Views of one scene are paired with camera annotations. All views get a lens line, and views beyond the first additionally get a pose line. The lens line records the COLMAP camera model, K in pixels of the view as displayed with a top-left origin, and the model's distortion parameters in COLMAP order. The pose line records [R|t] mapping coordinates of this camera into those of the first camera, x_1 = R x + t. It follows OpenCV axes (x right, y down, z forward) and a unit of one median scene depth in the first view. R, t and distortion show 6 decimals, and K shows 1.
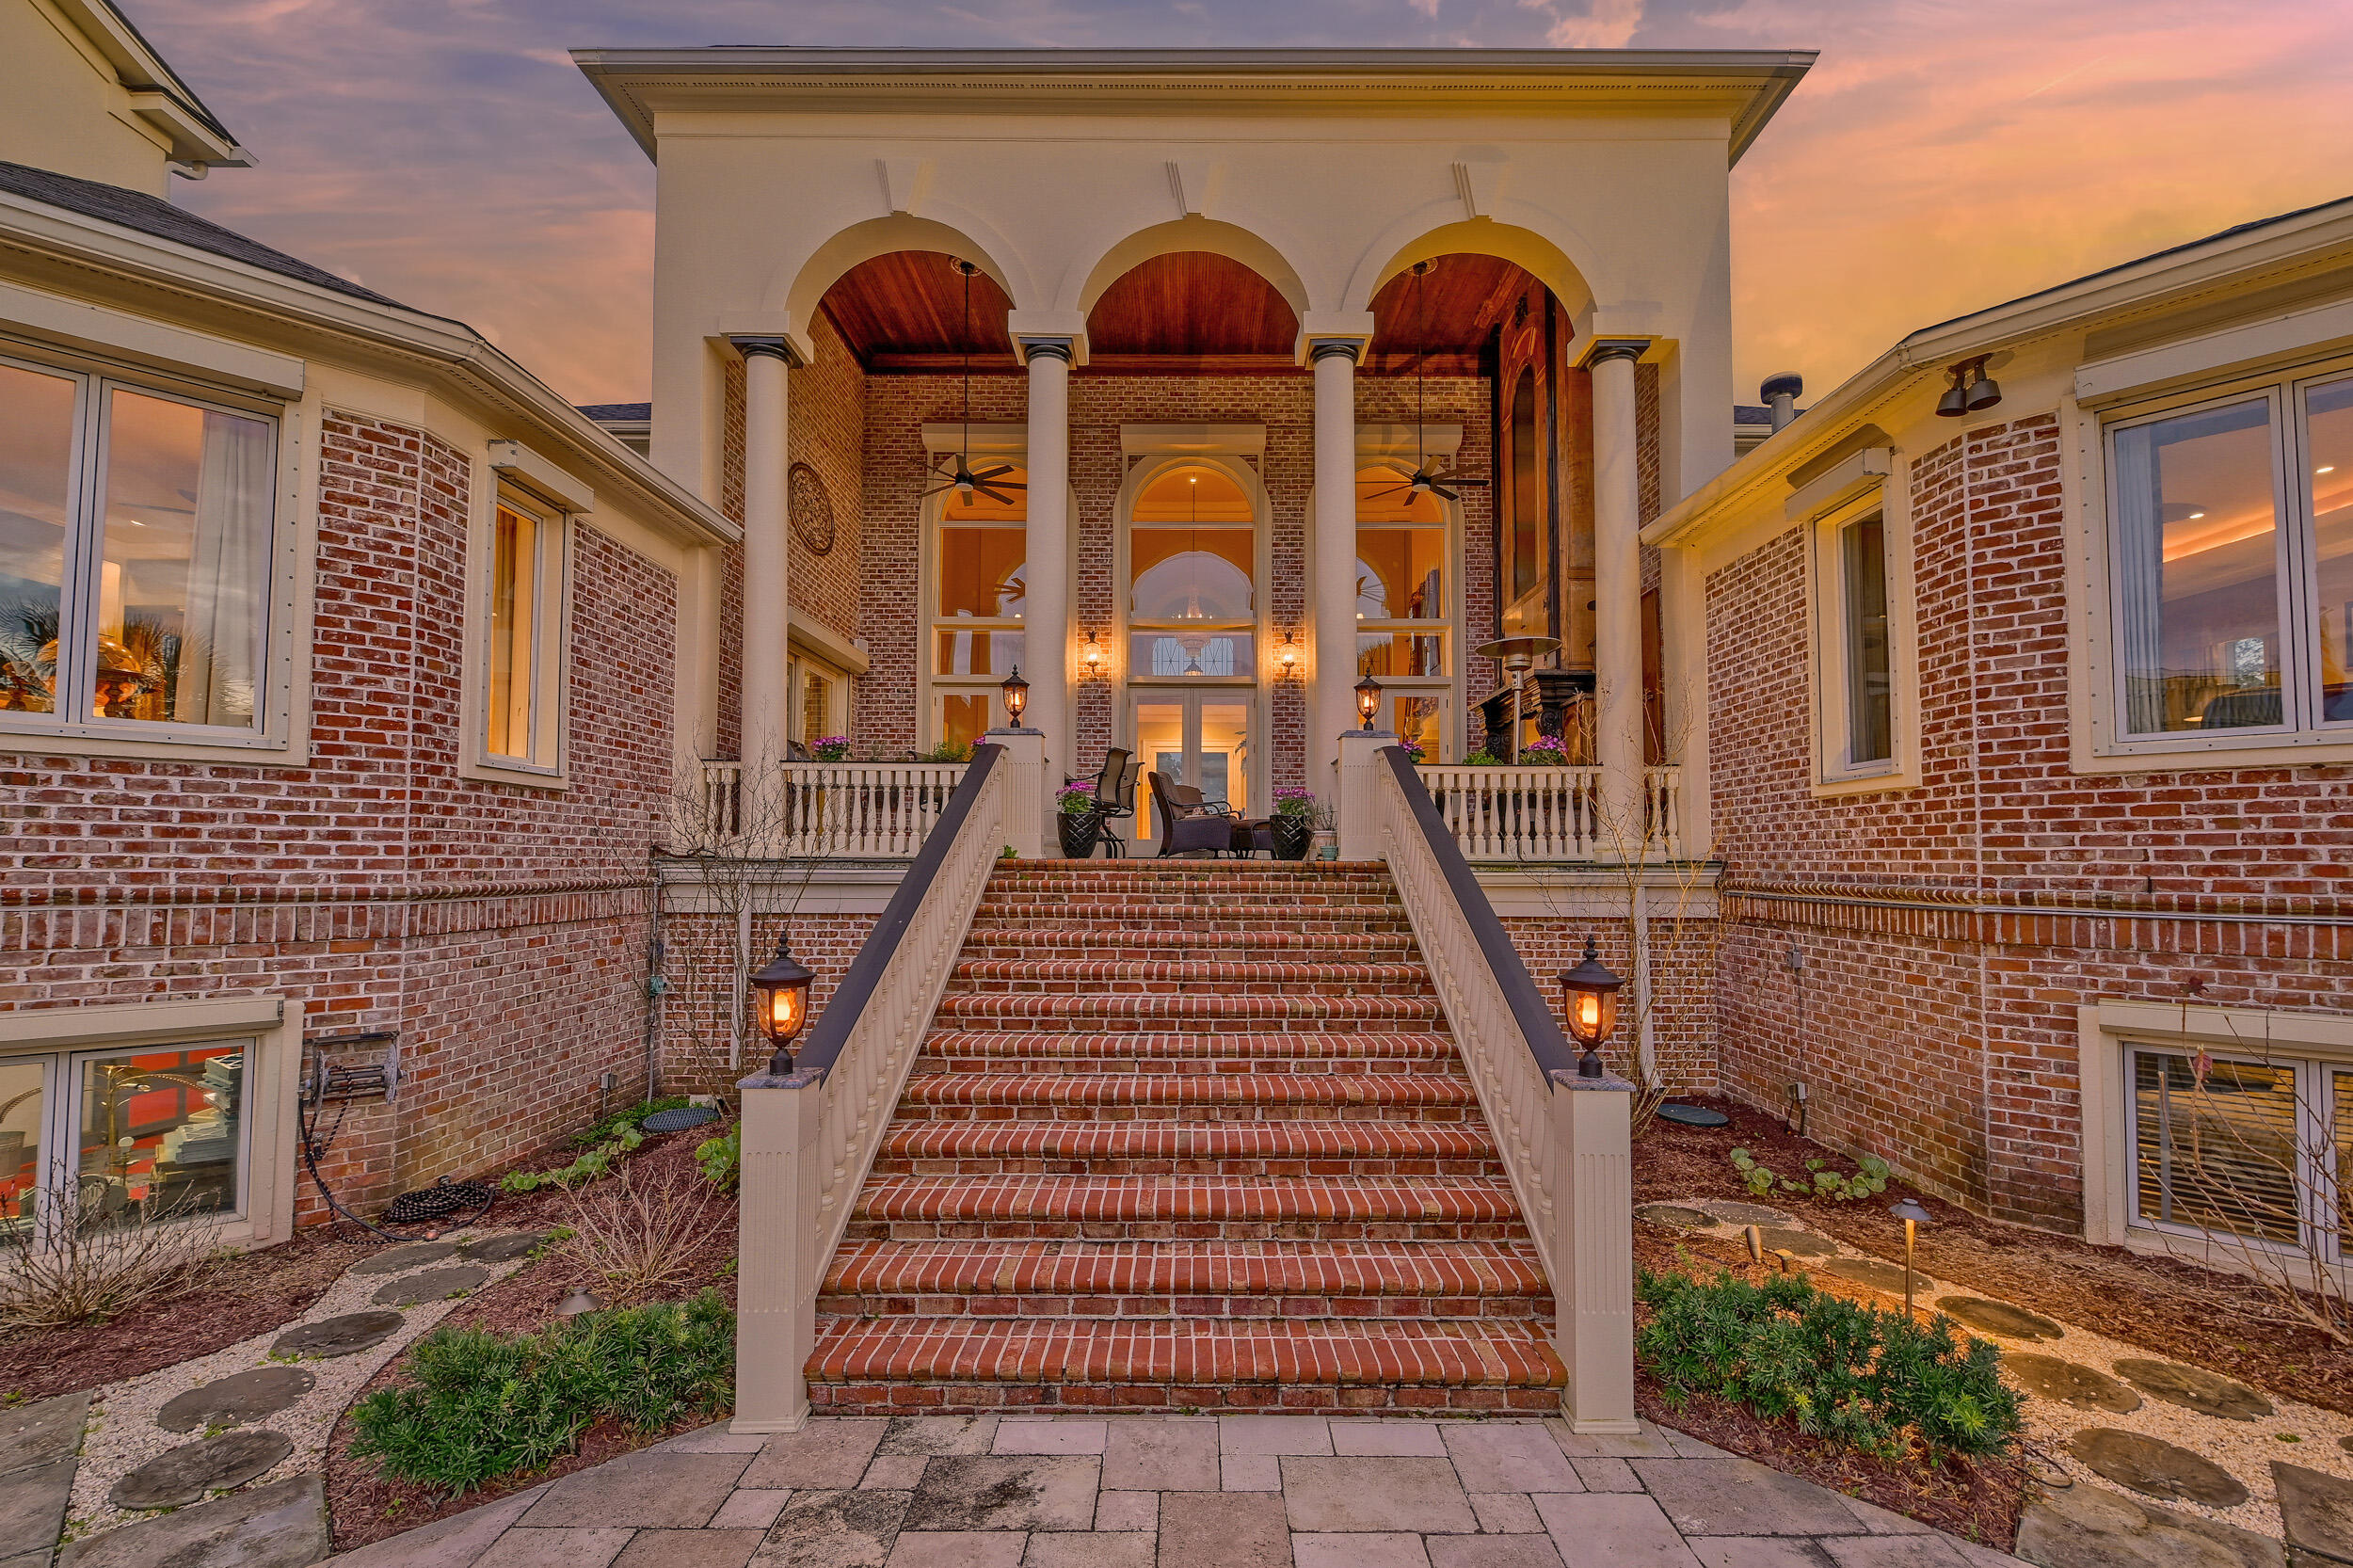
lens RADIAL K [[1054.6, 0, 1176.5], [0, 1054.6, 784.0], [0, 0, 1]] dist [0.000853, 0.000329]
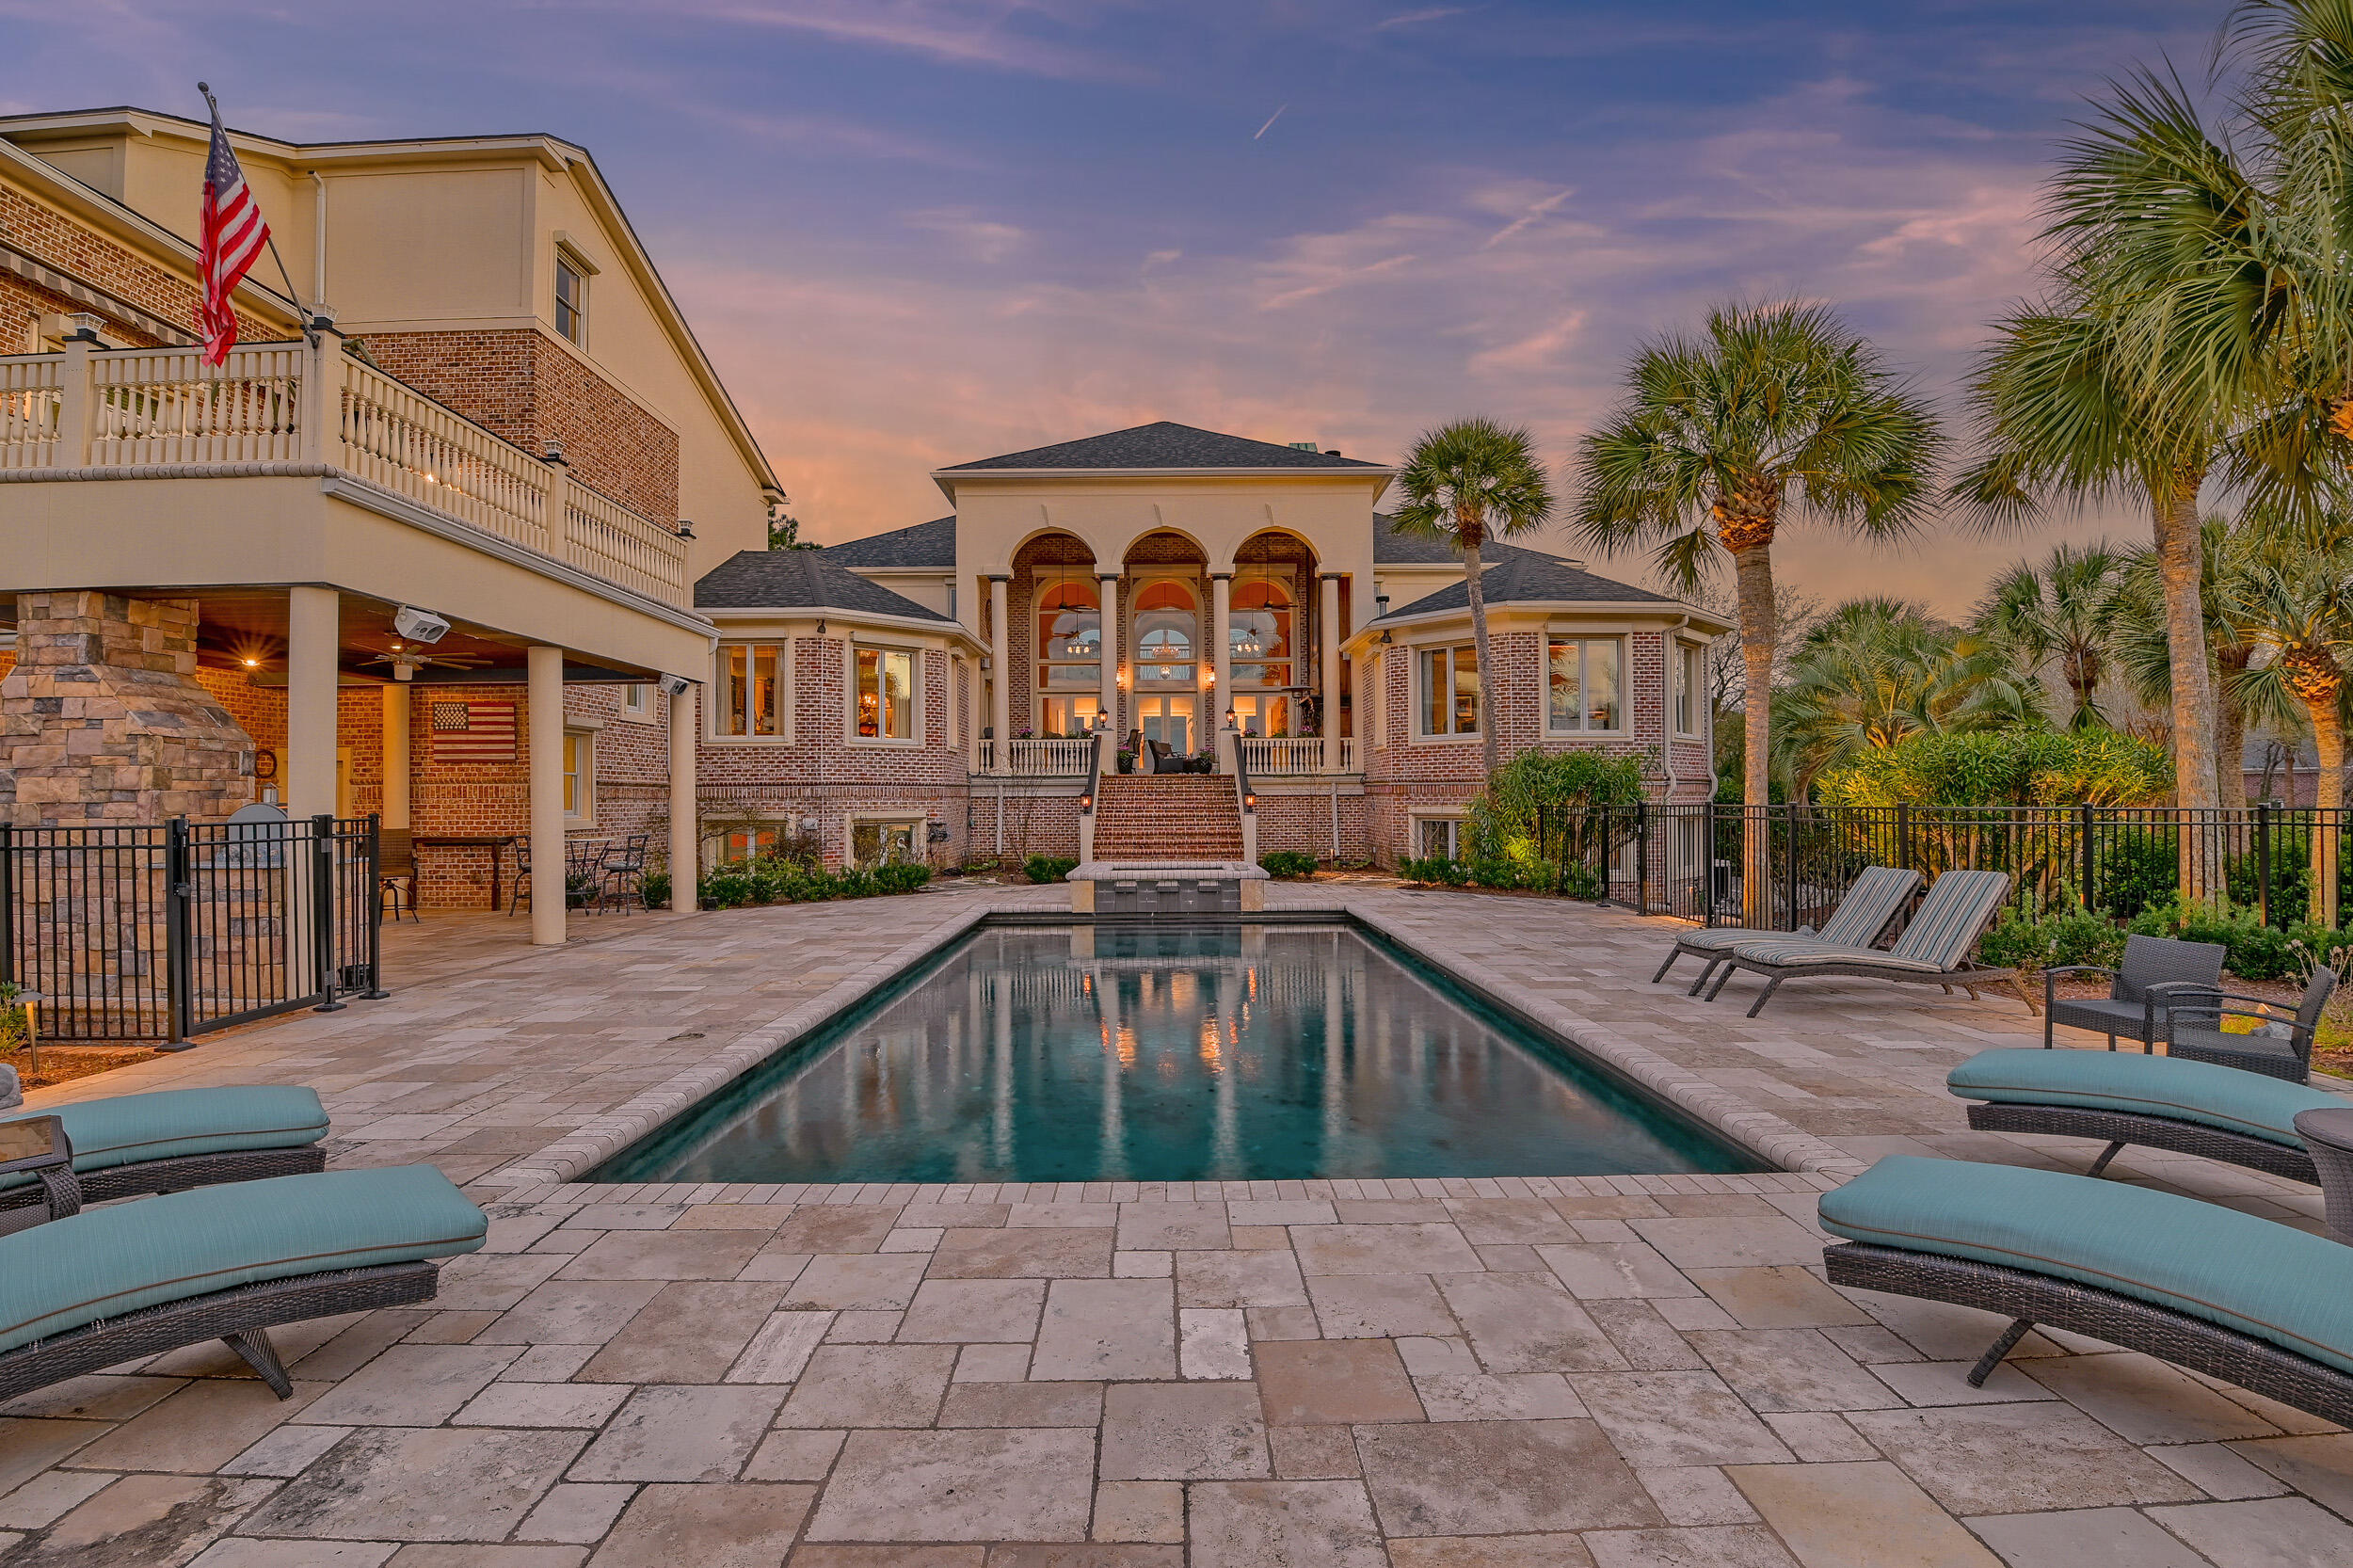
lens RADIAL K [[1054.6, 0, 1176.5], [0, 1054.6, 784.0], [0, 0, 1]] dist [0.000853, 0.000329]
pose [[0.999533, -0.012137, 0.028051, -0.035540], [0.010354, 0.997969, 0.062861, -0.068691], [-0.028757, -0.062541, 0.997628, -1.581502]]
